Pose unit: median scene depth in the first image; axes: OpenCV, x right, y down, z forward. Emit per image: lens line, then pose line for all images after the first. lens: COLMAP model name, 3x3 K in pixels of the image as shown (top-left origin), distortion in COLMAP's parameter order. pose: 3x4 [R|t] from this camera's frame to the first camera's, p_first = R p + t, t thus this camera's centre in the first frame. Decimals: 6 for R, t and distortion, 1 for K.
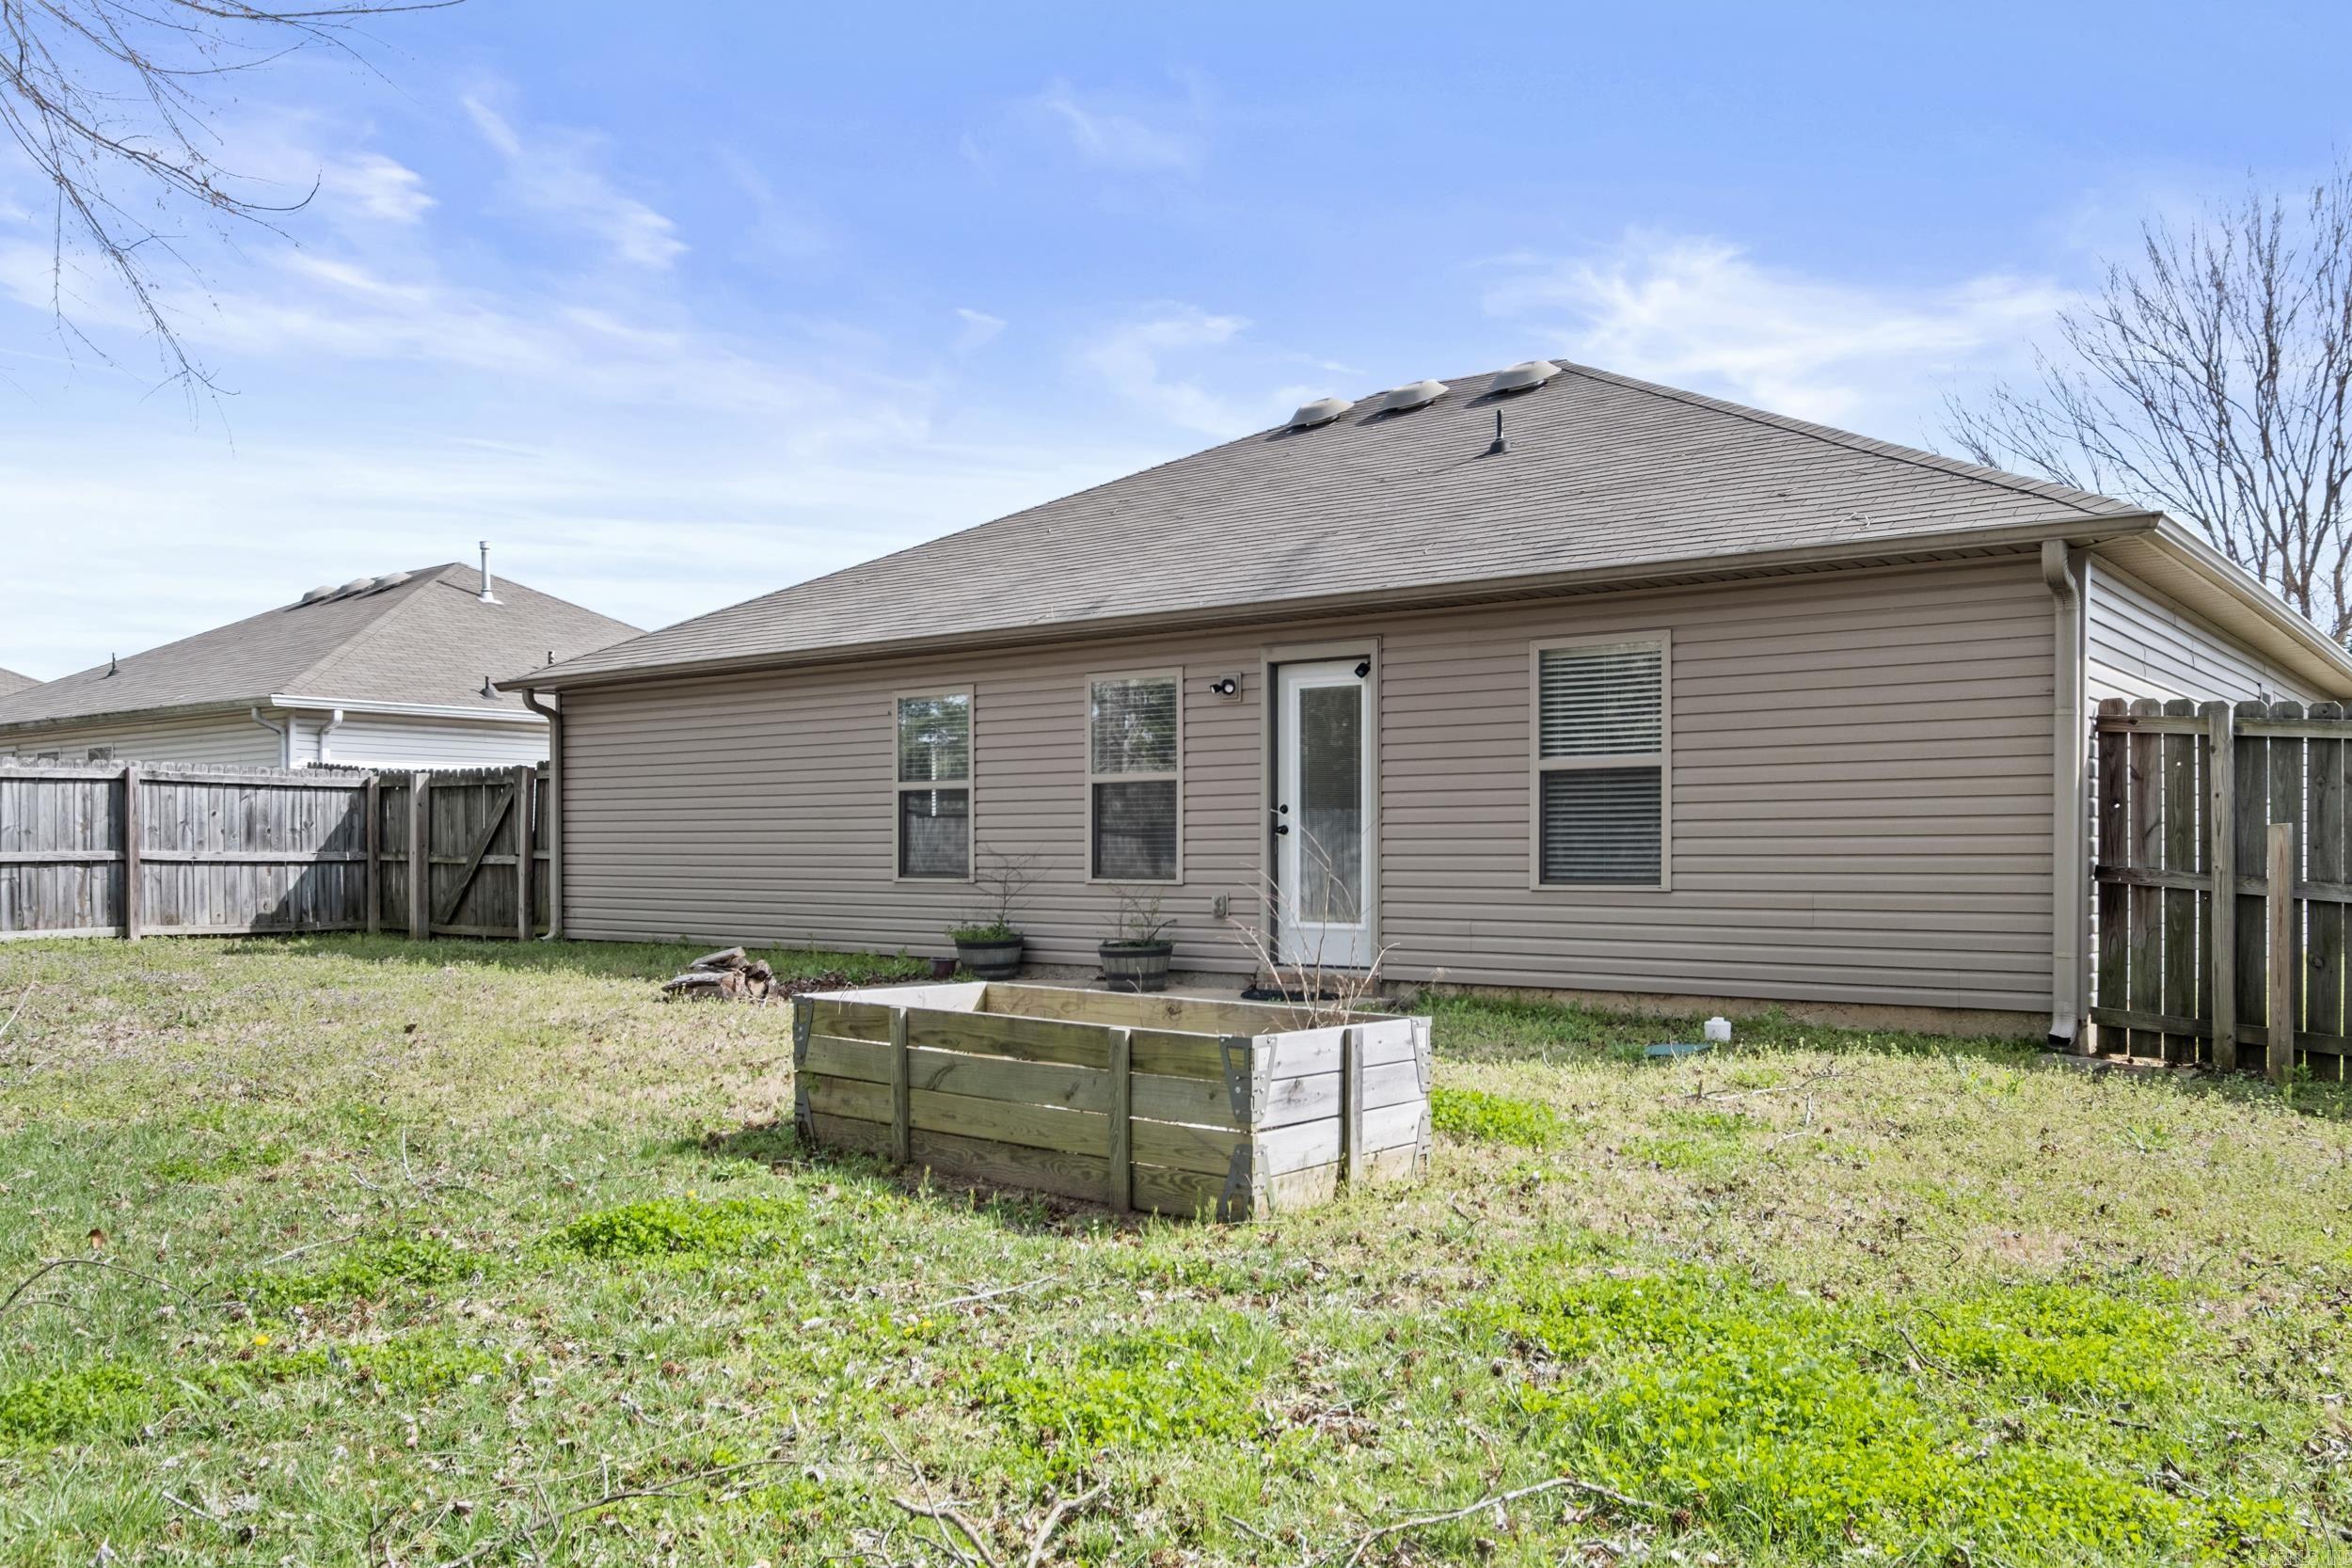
lens RADIAL K [[1838.2, 0, 1172.2], [0, 1838.2, 855.1], [0, 0, 1]] dist [-0.001310, -0.001816]
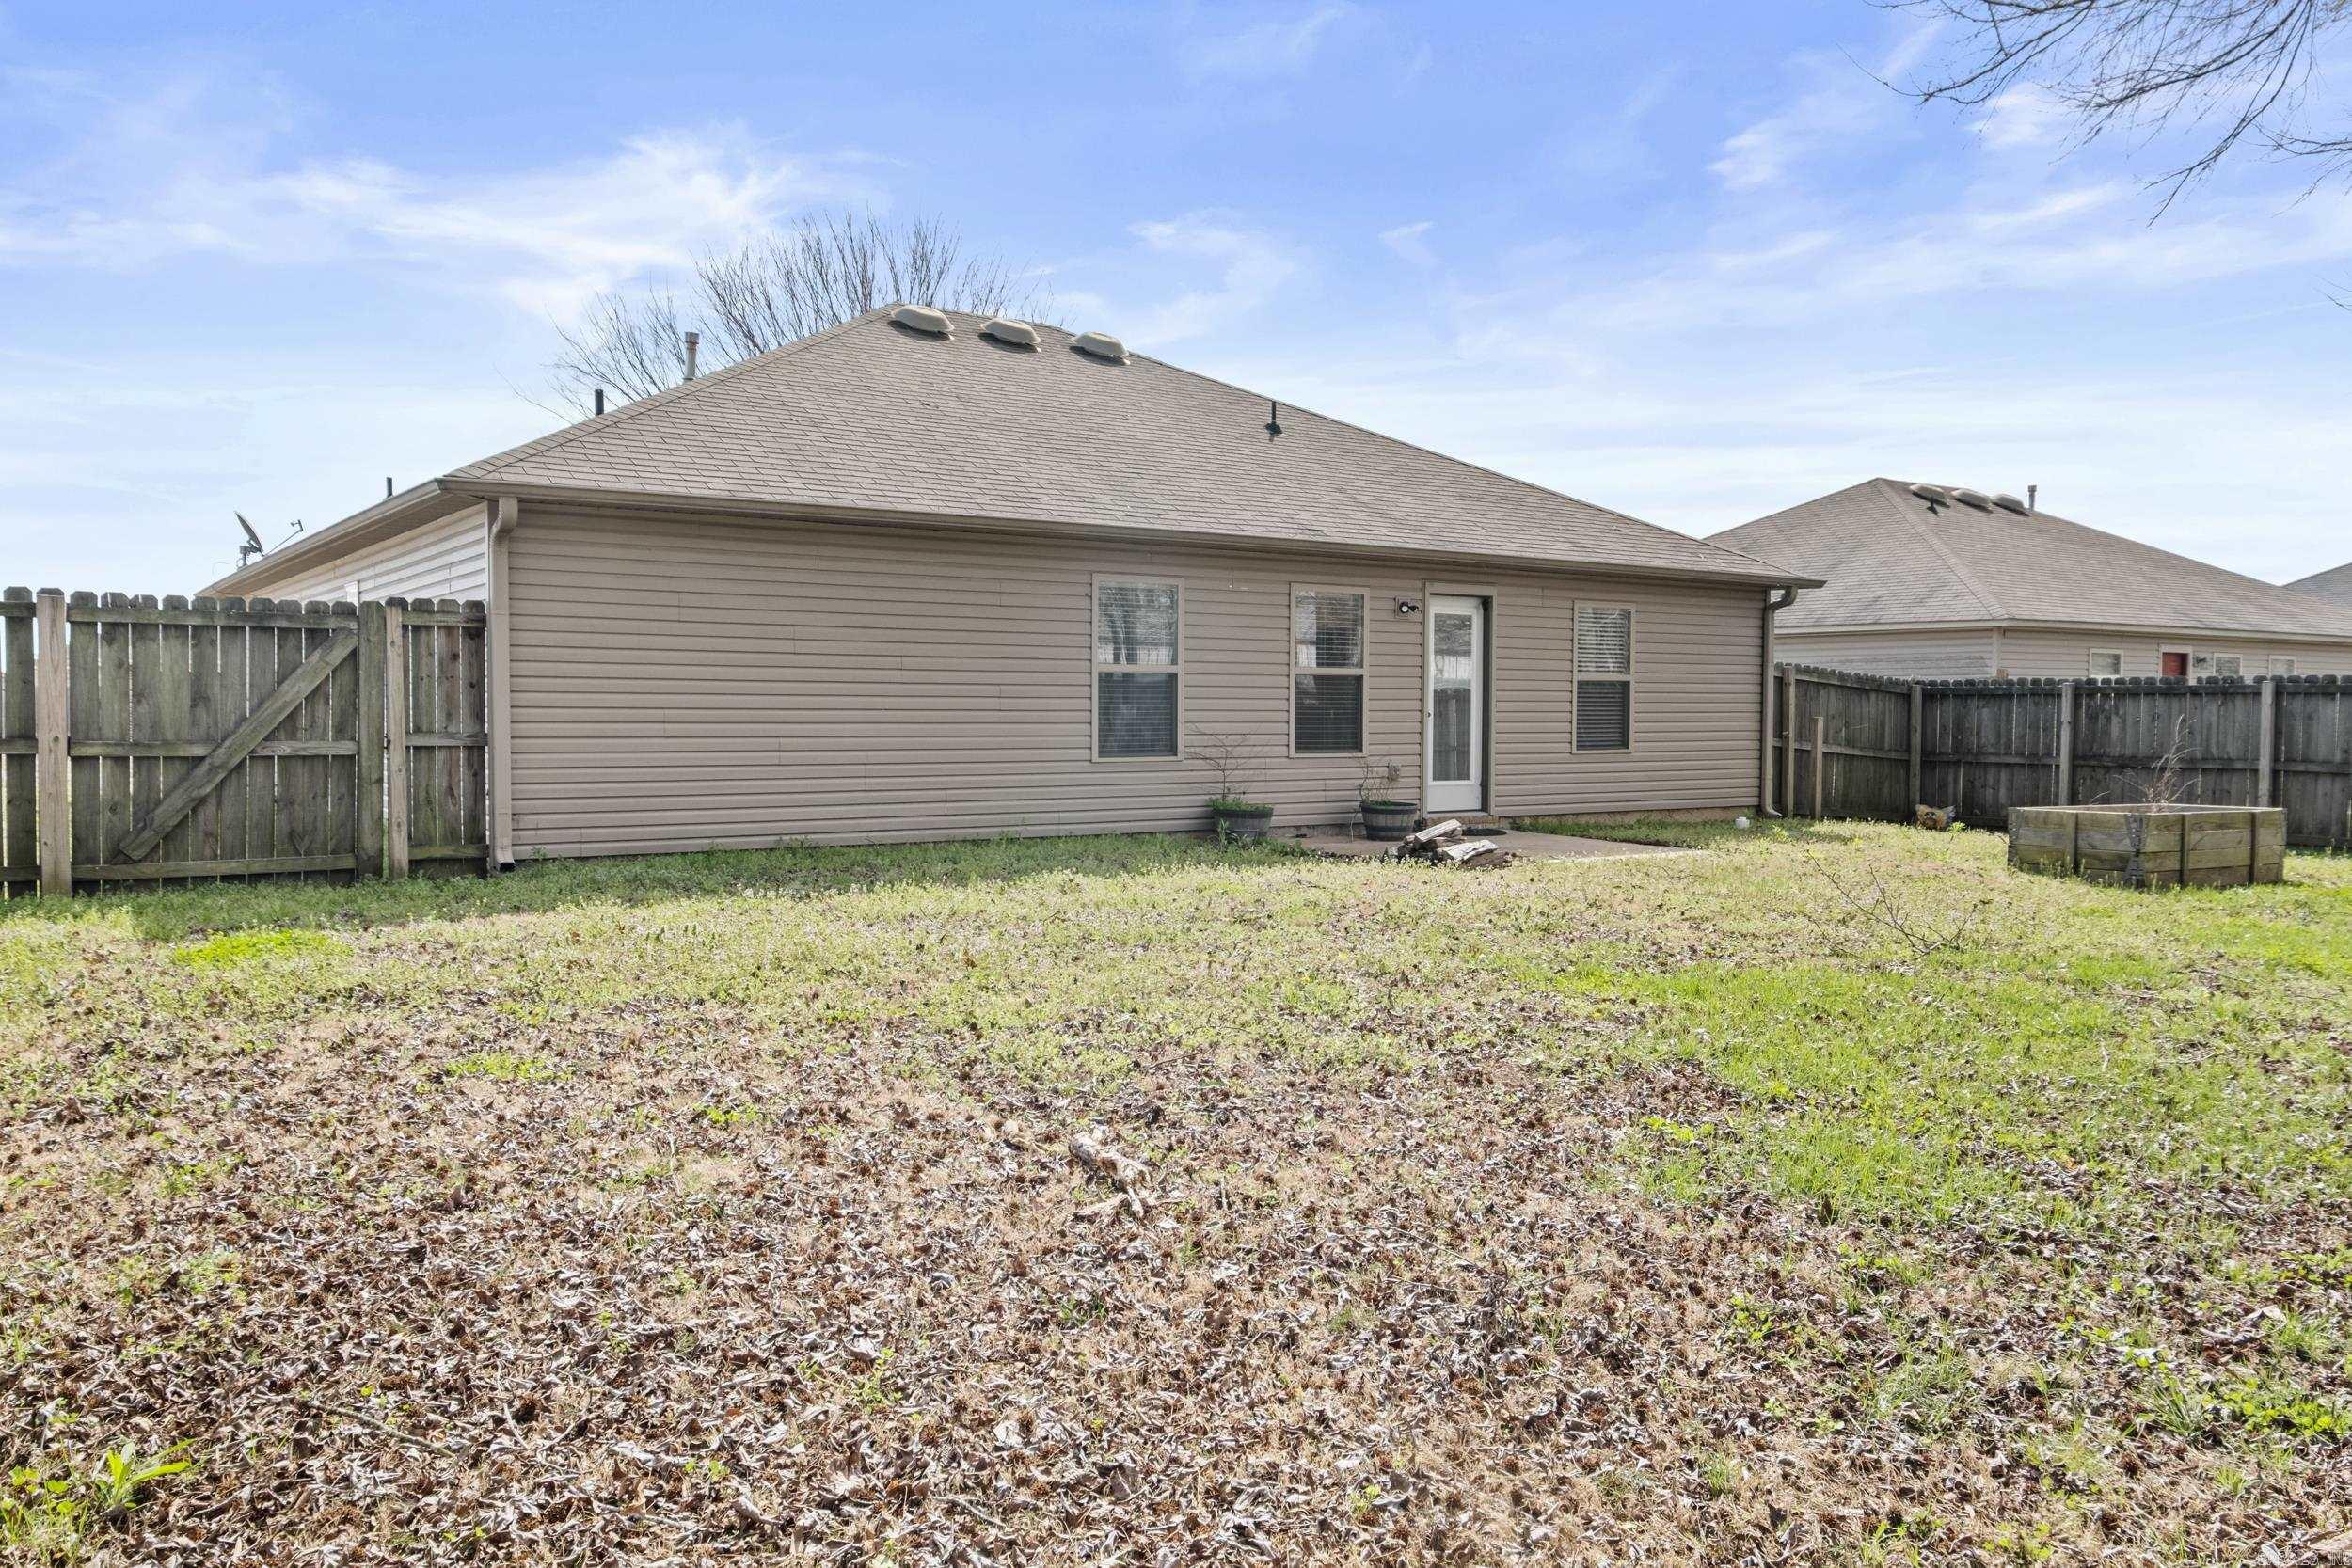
lens RADIAL K [[1780.1, 0, 1176.0], [0, 1780.1, 784.0], [0, 0, 1]] dist [-0.001657, -0.002803]
pose [[0.282442, -0.035480, 0.958628, -0.884388], [-0.000572, 0.999309, 0.037154, -0.008600], [-0.959284, -0.011042, 0.282226, 0.565174]]
